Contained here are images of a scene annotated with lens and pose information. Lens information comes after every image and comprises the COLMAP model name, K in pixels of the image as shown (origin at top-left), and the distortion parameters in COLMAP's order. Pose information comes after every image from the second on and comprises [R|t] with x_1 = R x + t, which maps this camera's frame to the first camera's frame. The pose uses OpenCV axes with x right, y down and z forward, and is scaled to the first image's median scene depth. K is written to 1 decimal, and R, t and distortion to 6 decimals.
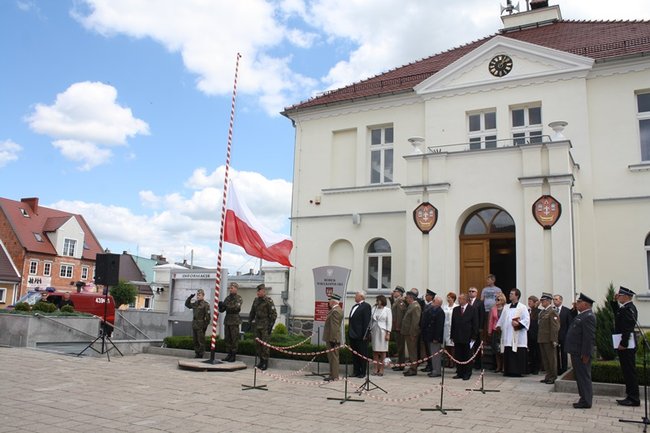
lens RADIAL K [[550.2, 0, 325.1], [0, 550.2, 216.6], [0, 0, 1]] dist [-0.166337, 0.156673]
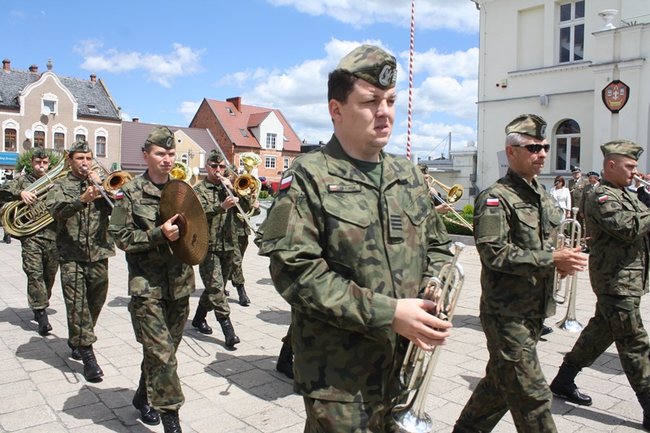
lens RADIAL K [[548.3, 0, 324.7], [0, 548.3, 217.8], [0, 0, 1]] dist [-0.168173, 0.152201]
pose [[0.939594, 0.004343, -0.342263, 0.018393], [0.067893, 0.977688, 0.198789, -0.008017], [0.335489, -0.210018, 0.918335, -0.074534]]
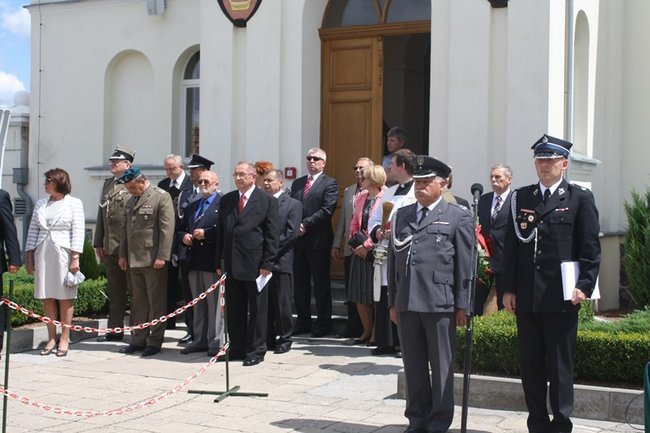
lens RADIAL K [[1087.2, 0, 324.3], [0, 1087.2, 215.7], [0, 0, 1]] dist [-0.001410, 0.051292]
pose [[0.999774, -0.021249, -0.000980, 0.240498], [0.021092, 0.984289, 0.175300, 0.027983], [-0.002760, -0.175281, 0.984515, 0.126932]]
